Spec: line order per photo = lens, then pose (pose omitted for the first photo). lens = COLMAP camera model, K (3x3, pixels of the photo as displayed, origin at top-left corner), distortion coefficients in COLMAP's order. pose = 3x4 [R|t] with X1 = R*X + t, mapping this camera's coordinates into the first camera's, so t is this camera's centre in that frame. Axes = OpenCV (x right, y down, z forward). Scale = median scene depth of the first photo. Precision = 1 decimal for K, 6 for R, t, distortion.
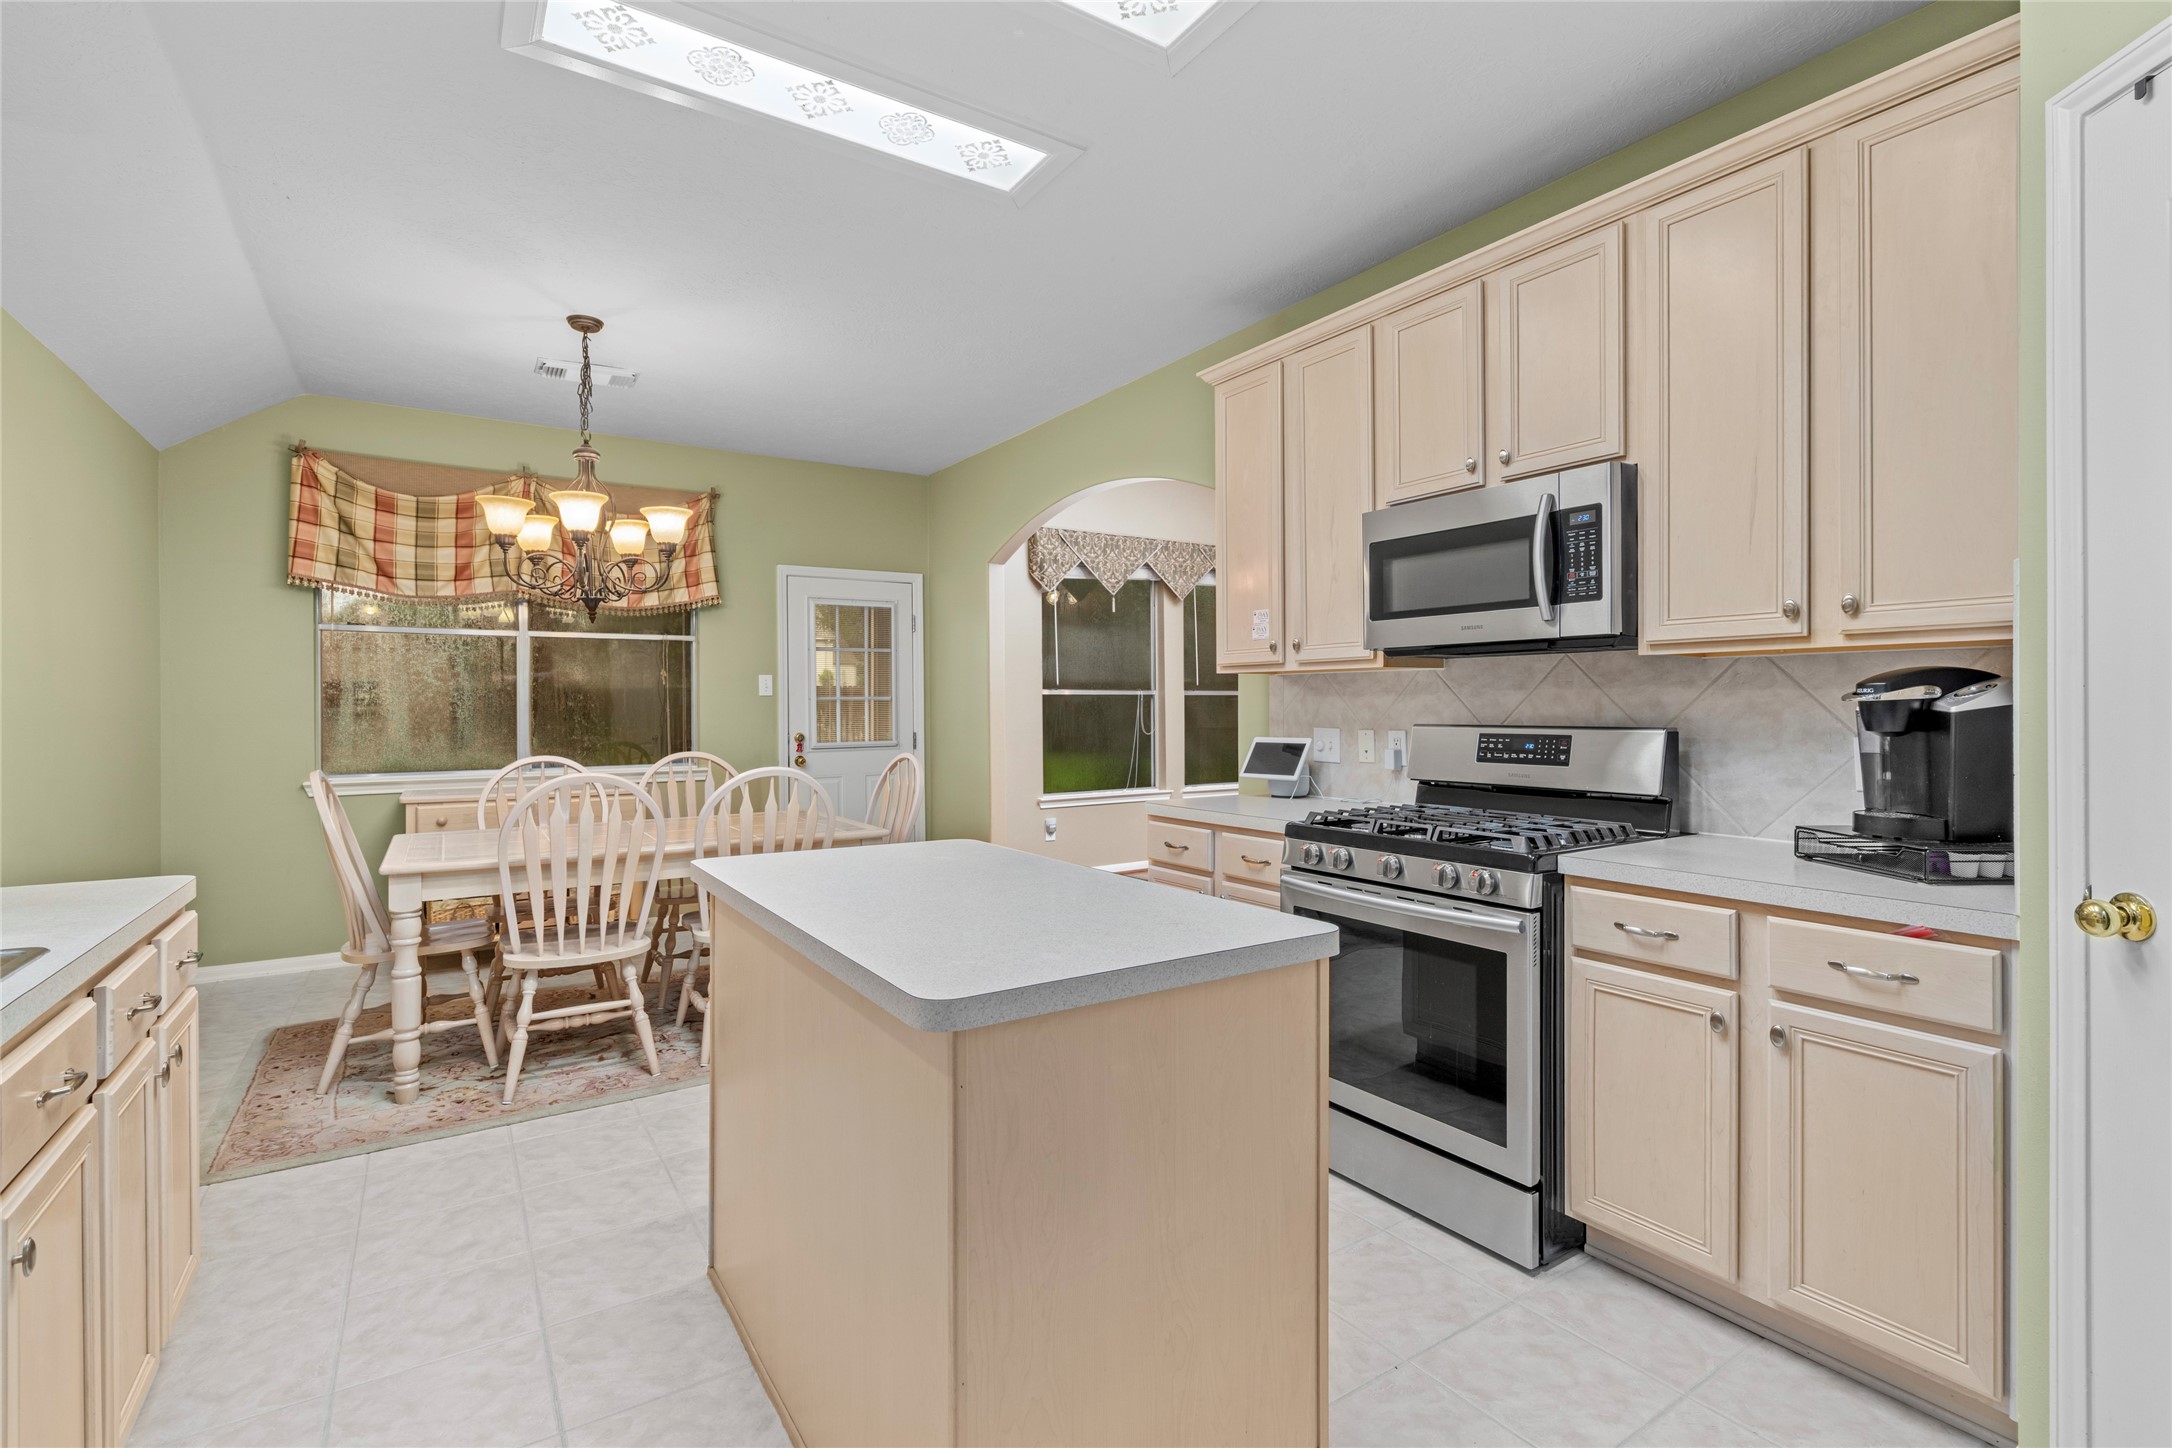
lens RADIAL K [[995.7, 0, 1080.2], [0, 995.7, 708.9], [0, 0, 1]] dist [0.000982, 0.001851]
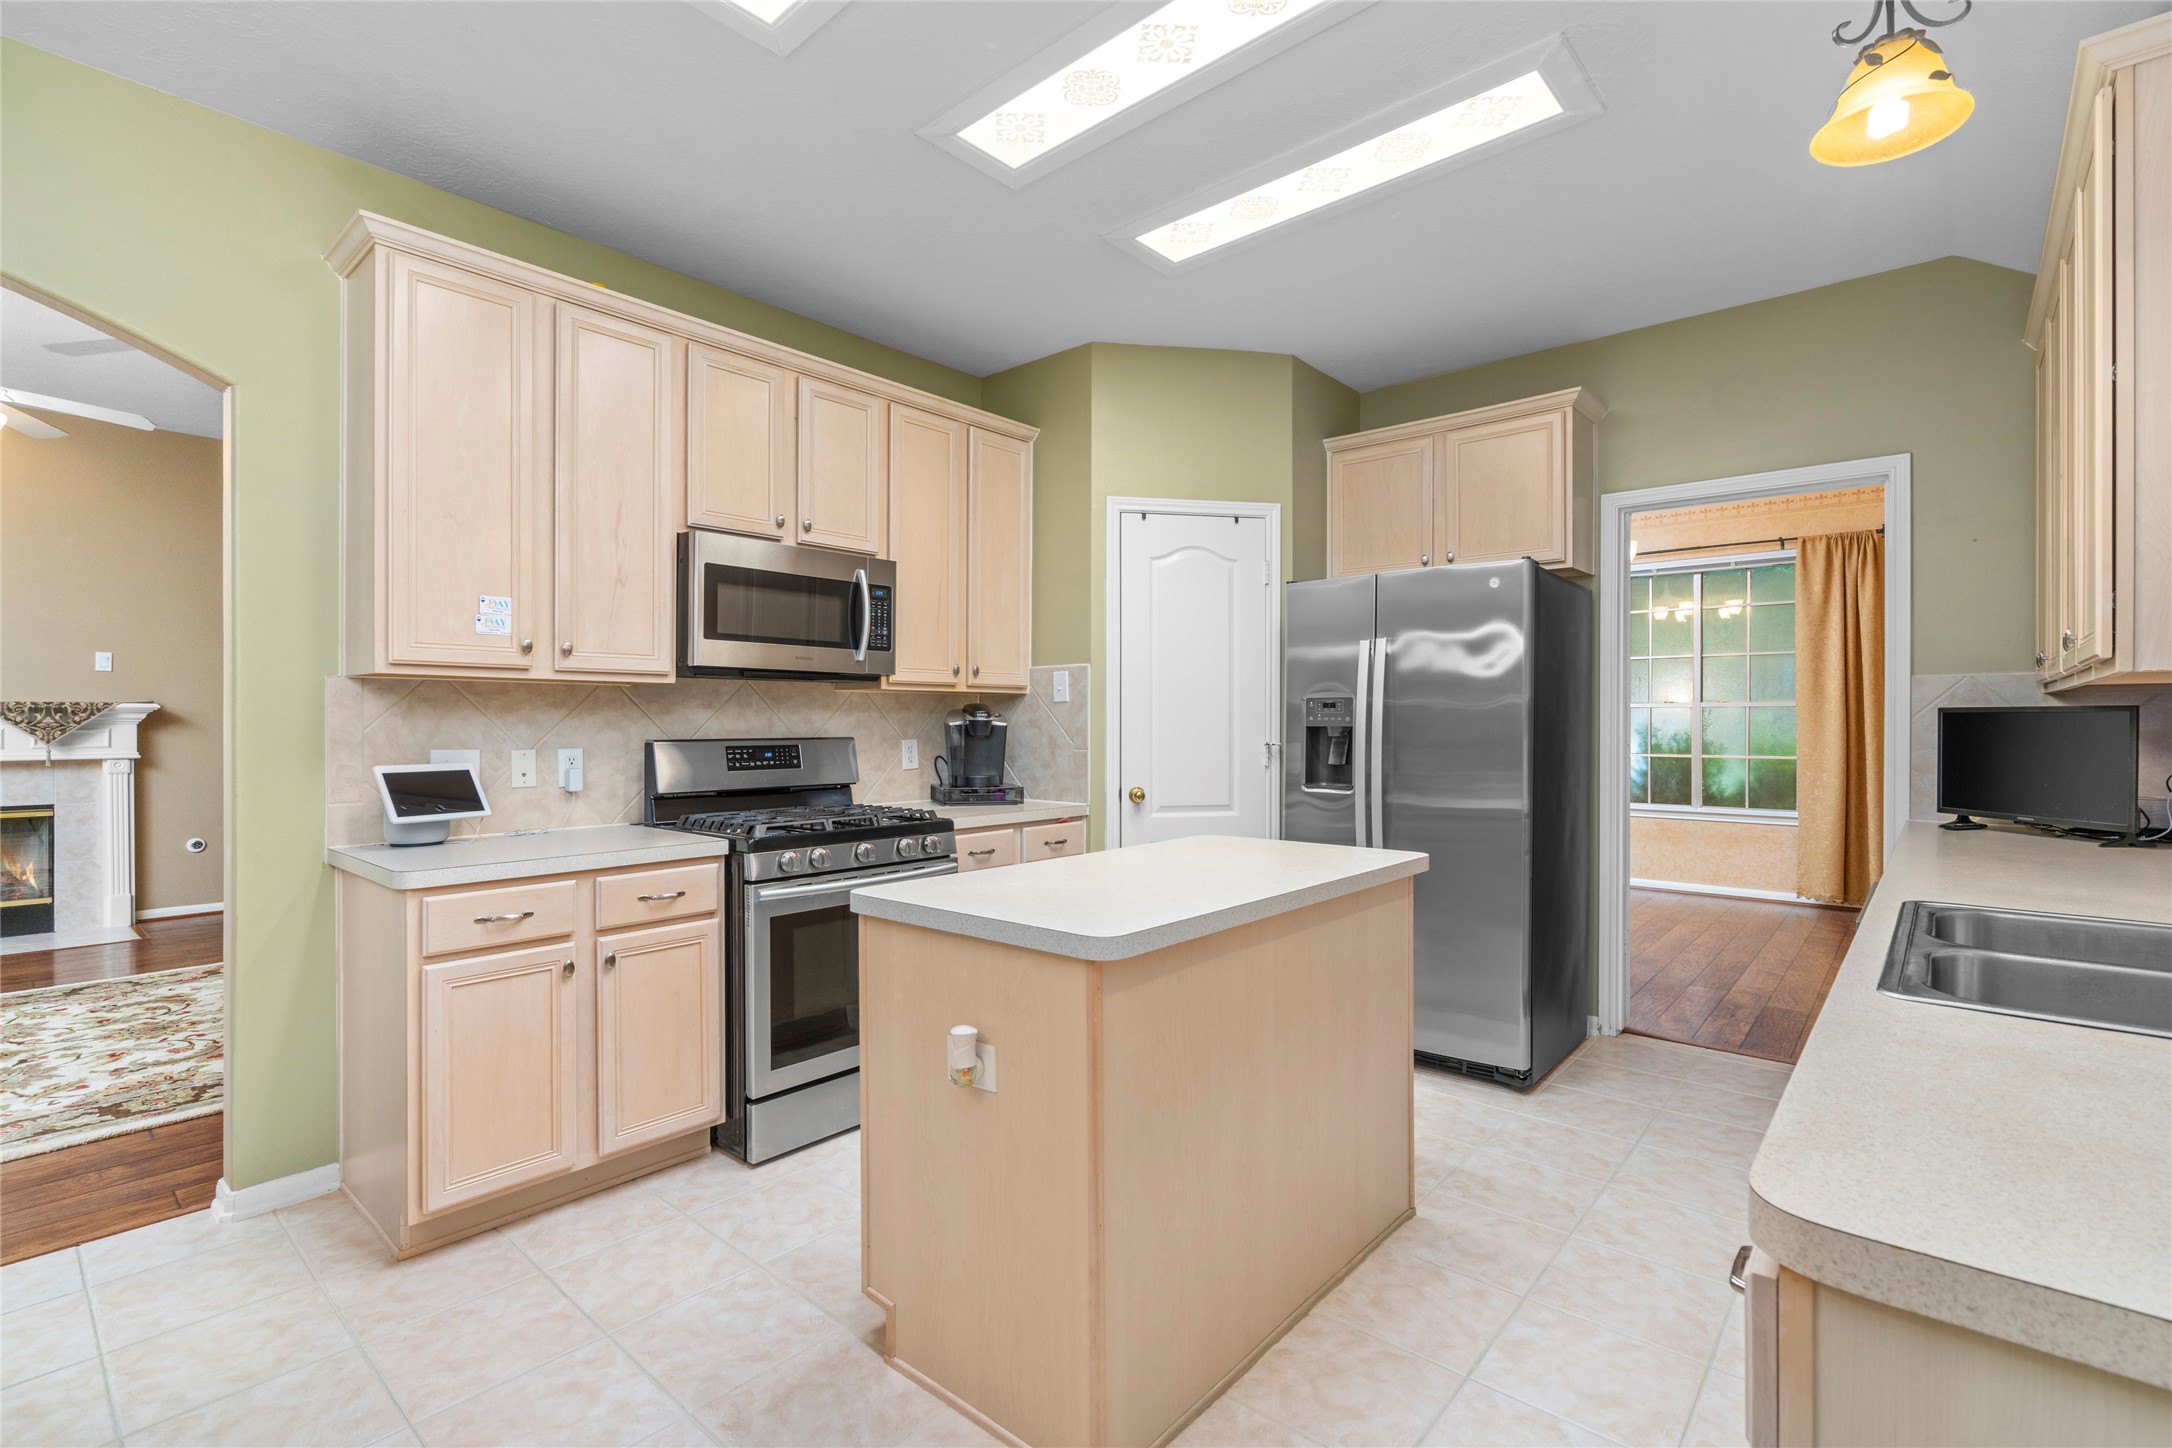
lens RADIAL K [[995.7, 0, 1082.1], [0, 995.7, 729.3], [0, 0, 1]] dist [0.000982, 0.001851]
pose [[-0.279010, -0.001760, 0.960287, -0.823484], [0.004557, 0.999985, 0.003157, 0.003424], [-0.960277, 0.005257, -0.278998, 0.943996]]
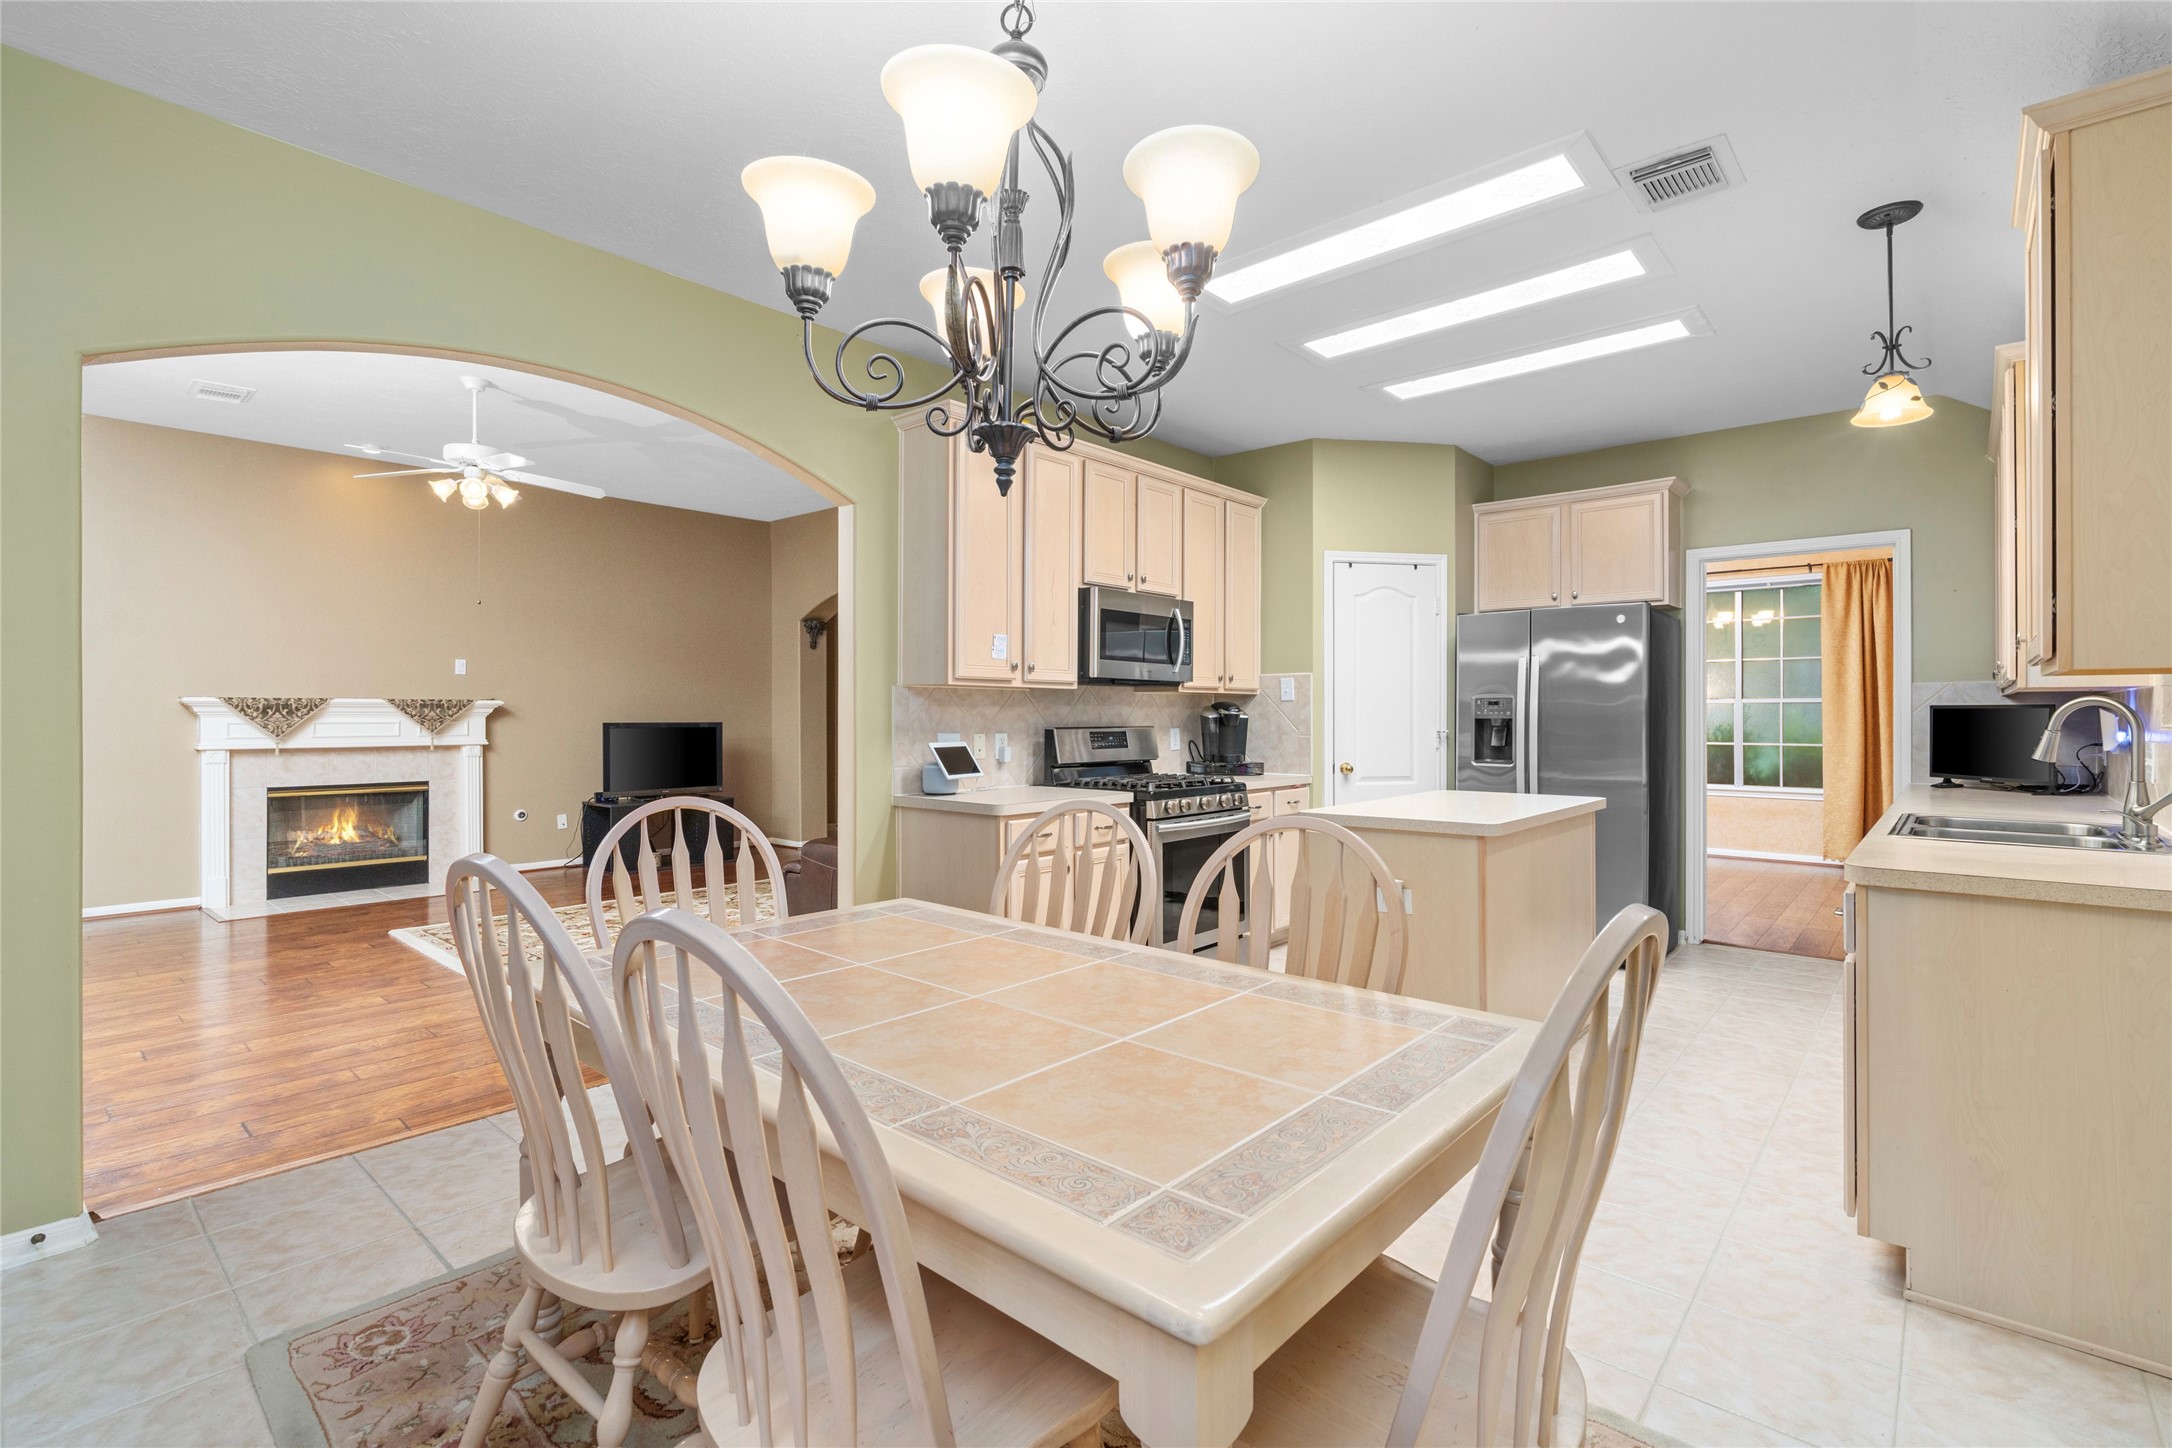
lens RADIAL K [[995.7, 0, 1087.6], [0, 995.7, 716.1], [0, 0, 1]] dist [0.000982, 0.001851]
pose [[-0.274442, 0.004612, 0.961593, -1.207753], [0.004342, 0.999984, -0.003557, 0.004340], [-0.961594, 0.003199, -0.274458, 1.483774]]
